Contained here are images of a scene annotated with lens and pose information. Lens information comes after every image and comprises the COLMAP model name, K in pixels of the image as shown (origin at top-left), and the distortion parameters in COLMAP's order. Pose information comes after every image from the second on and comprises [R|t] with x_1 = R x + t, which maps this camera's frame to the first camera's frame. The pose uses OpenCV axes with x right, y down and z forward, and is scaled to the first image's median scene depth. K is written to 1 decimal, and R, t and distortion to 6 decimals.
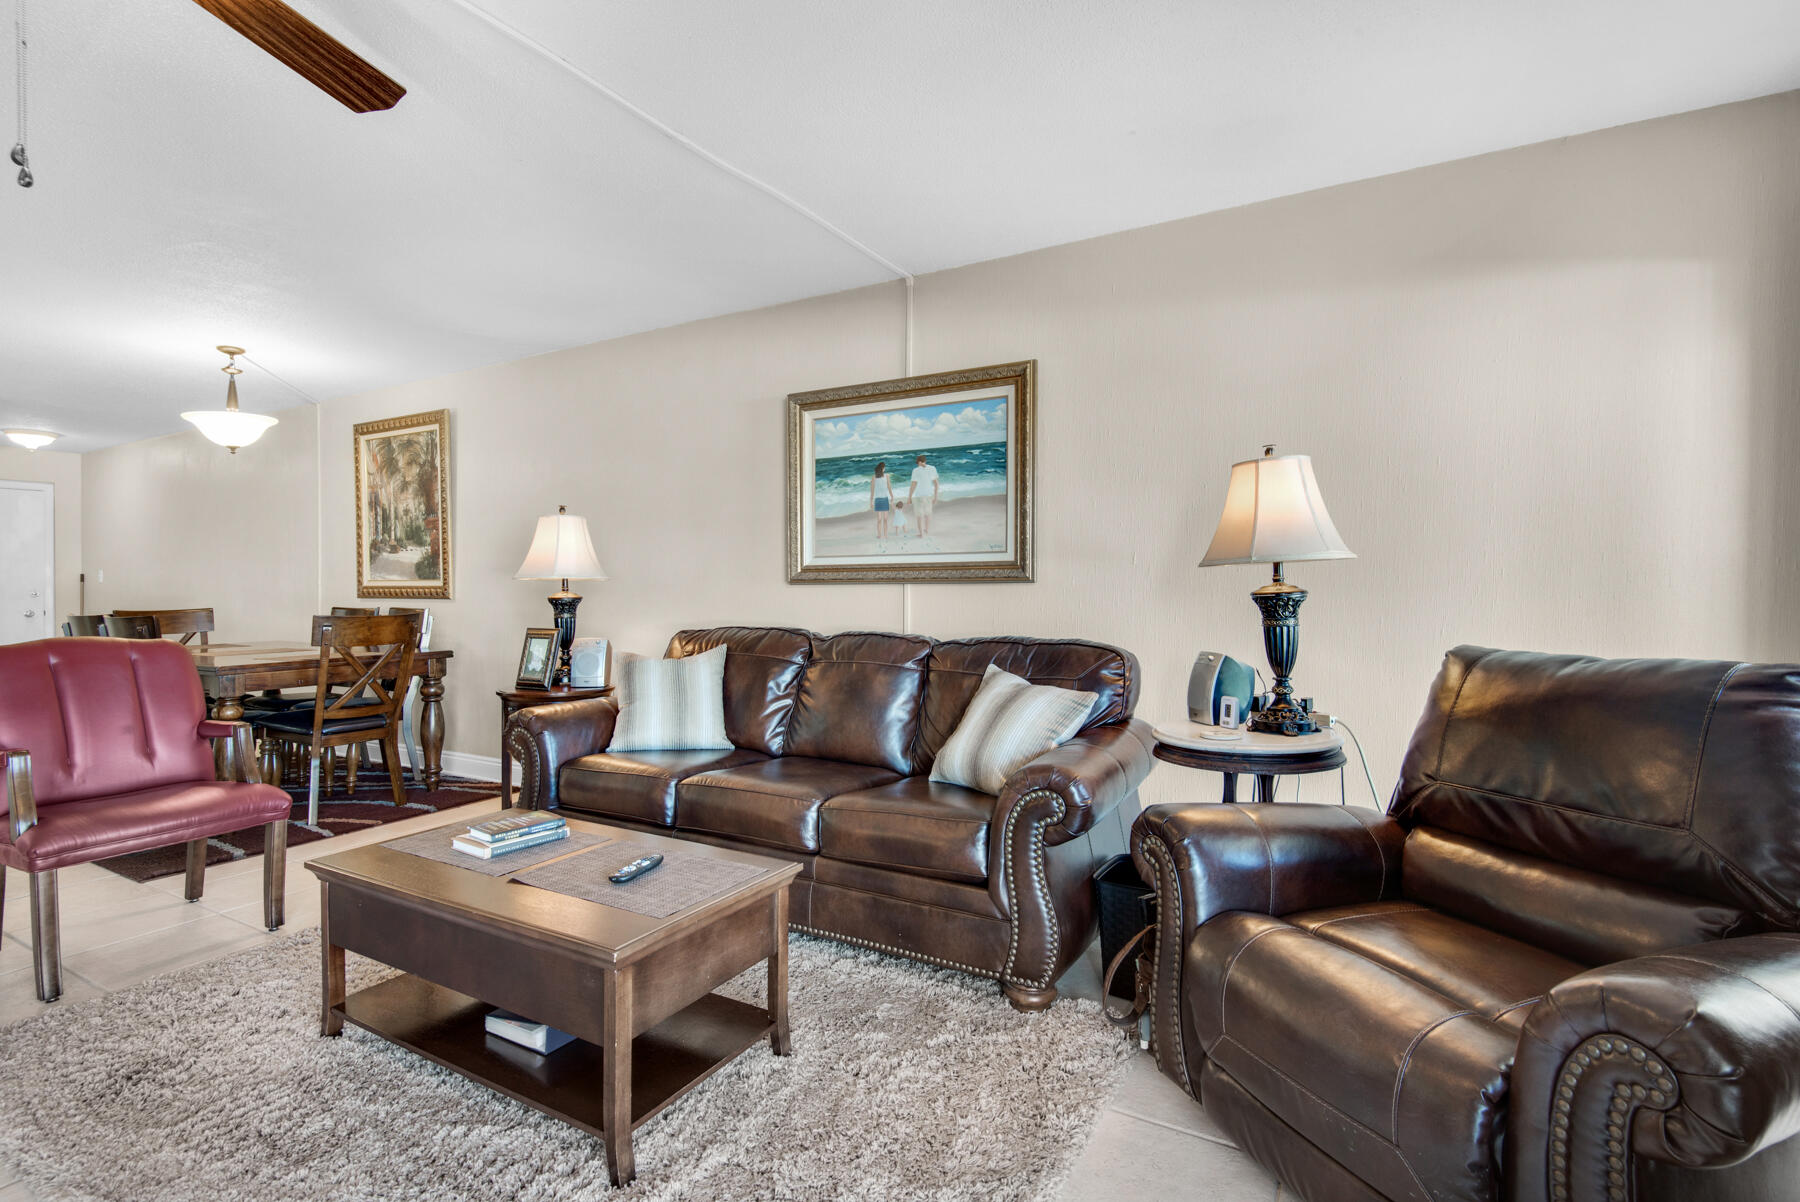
lens RADIAL K [[824.0, 0, 929.4], [0, 824.0, 599.7], [0, 0, 1]] dist [0.004841, -0.000610]
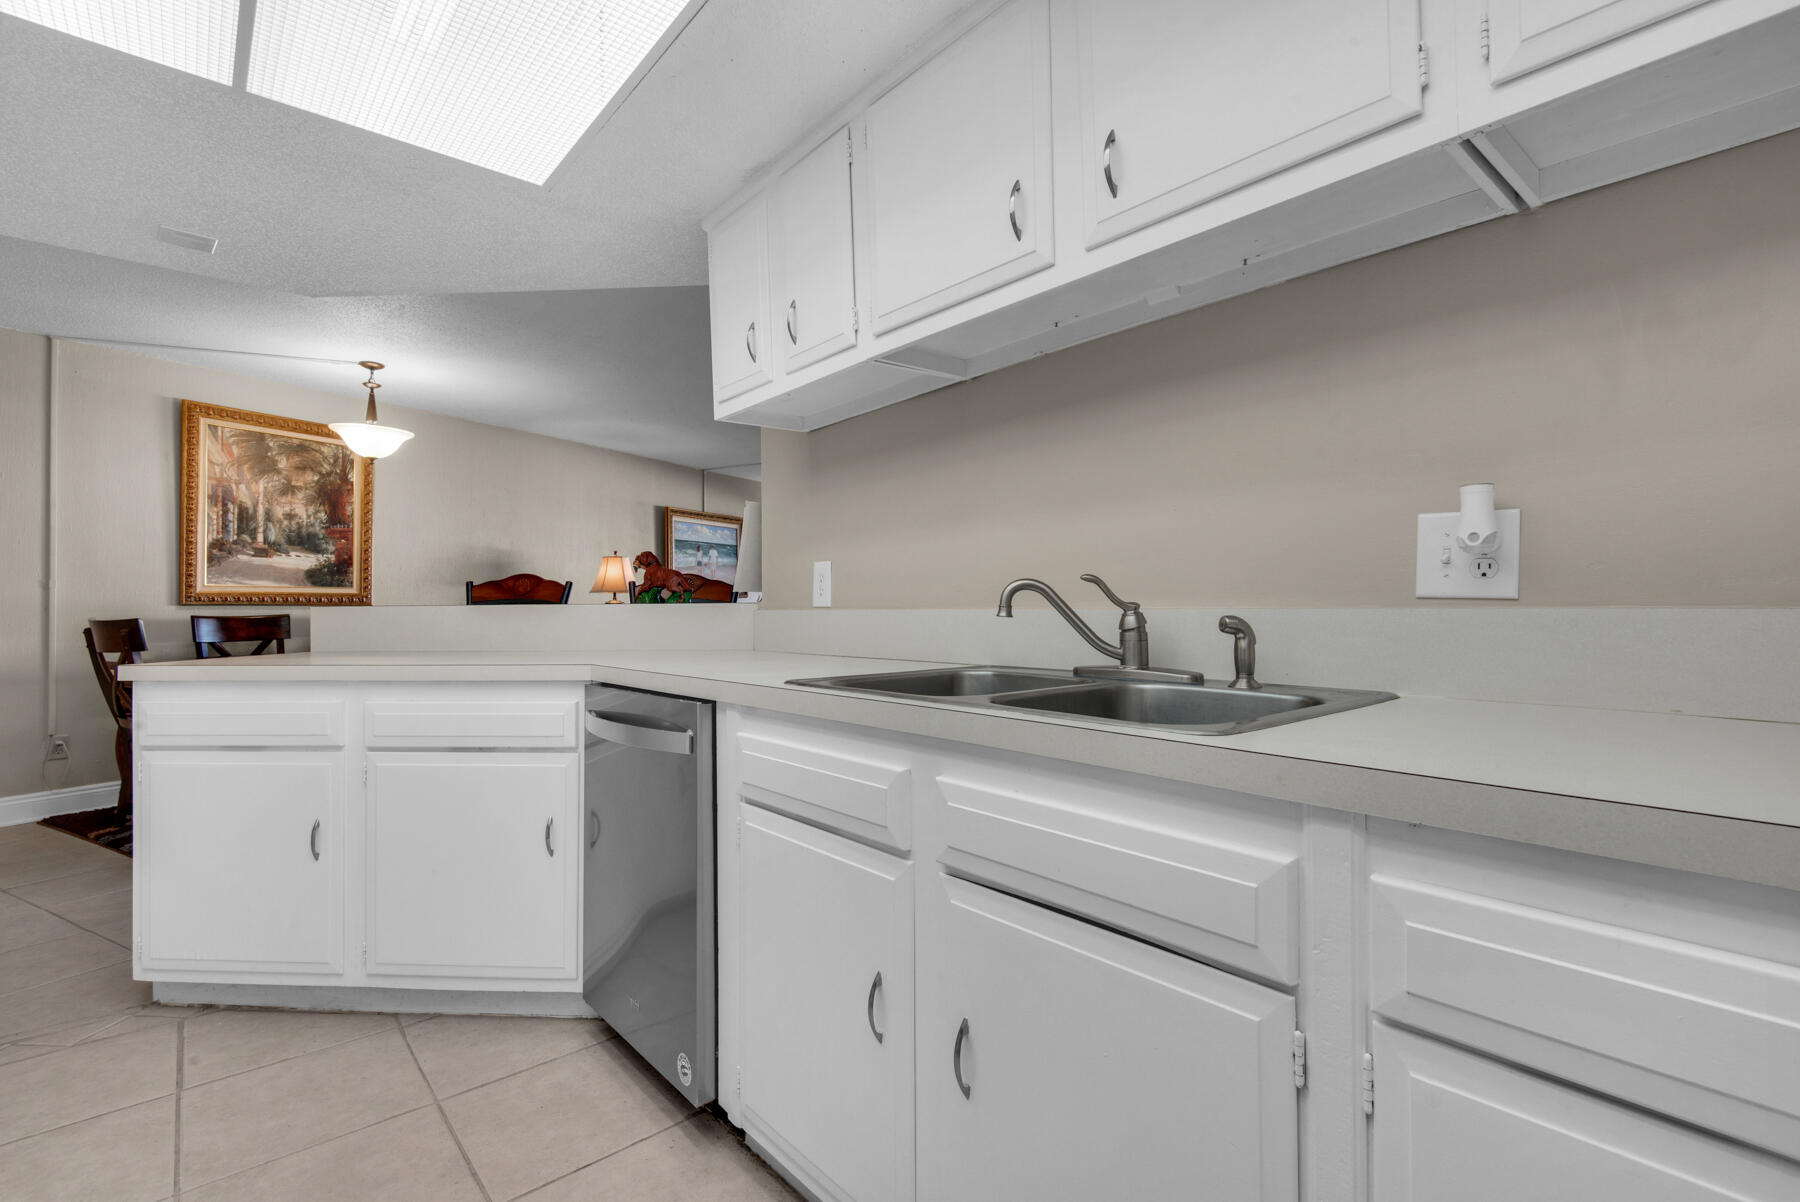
lens RADIAL K [[836.5, 0, 910.8], [0, 836.5, 605.1], [0, 0, 1]] dist [0.000402, -0.000044]
pose [[0.001624, 0.006803, 0.999976, -1.944341], [0.019904, 0.999779, -0.006834, 0.023119], [-0.999801, 0.019915, 0.001488, 0.327833]]
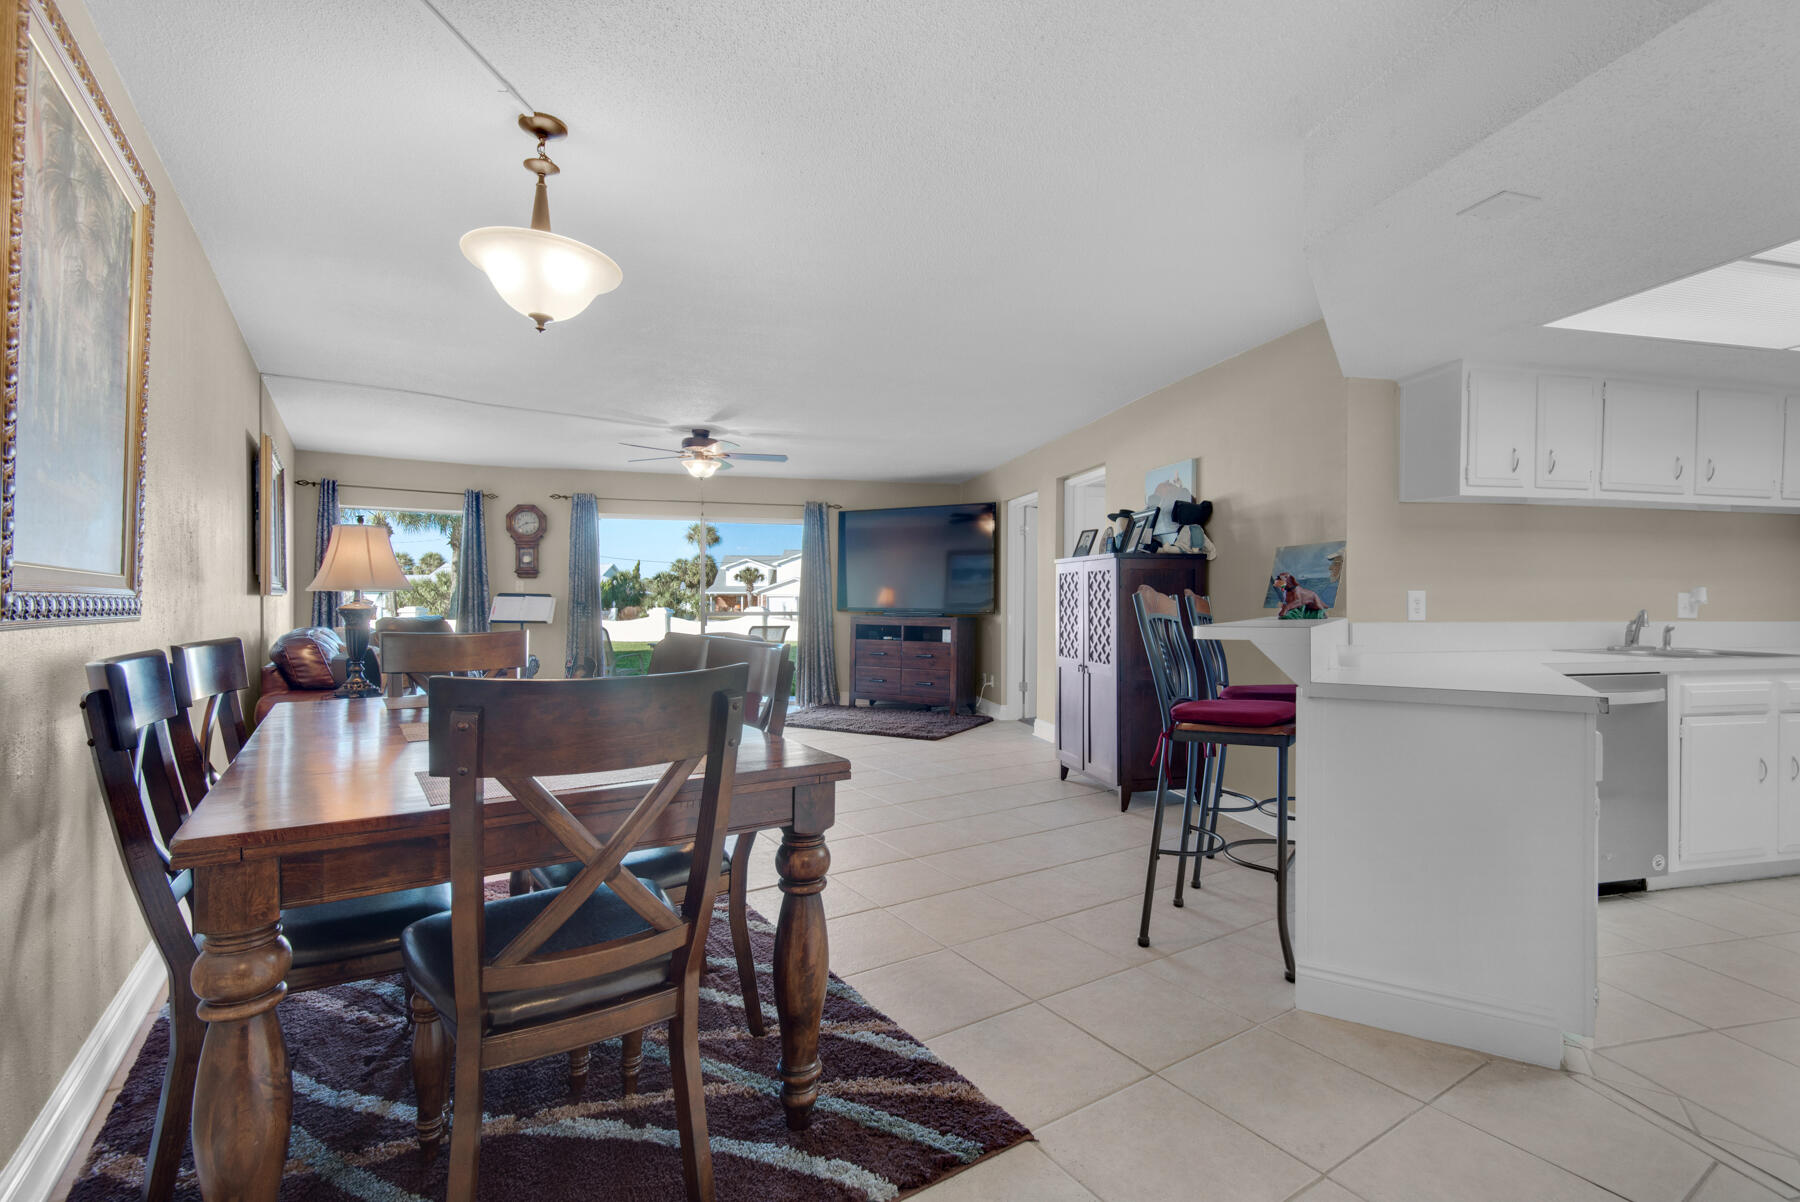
lens RADIAL K [[802.5, 0, 913.6], [0, 802.5, 603.3], [0, 0, 1]] dist [-0.002747, -0.001071]
pose [[-0.888065, 0.000392, 0.459719, -1.300670], [0.008653, 0.999837, 0.015863, -0.016534], [-0.459637, 0.018065, -0.887923, 1.366062]]
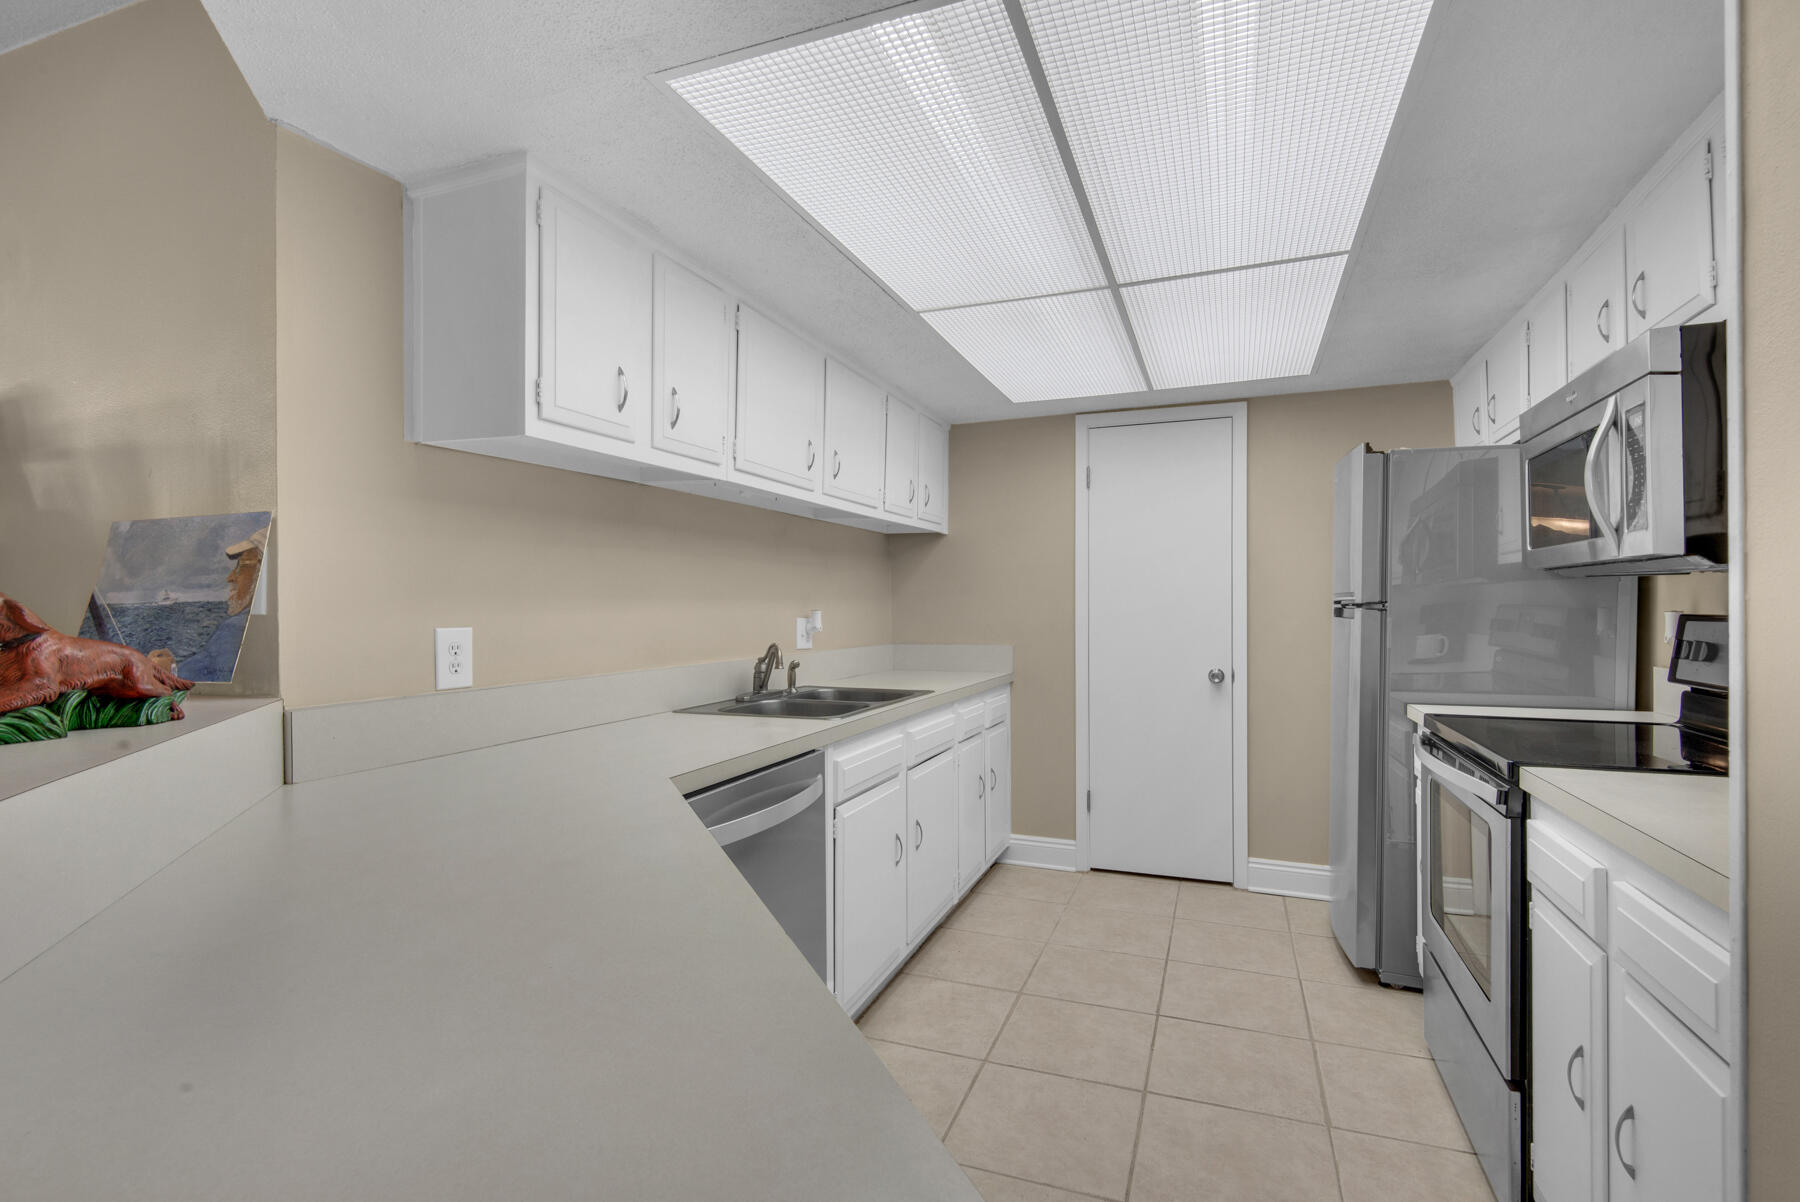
lens RADIAL K [[836.5, 0, 910.8], [0, 836.5, 605.1], [0, 0, 1]] dist [0.000402, -0.000044]
pose [[-0.884335, 0.005282, -0.466822, -1.388575], [-0.002248, 0.999876, 0.015572, -0.030705], [0.466847, 0.014821, -0.884214, 0.877005]]
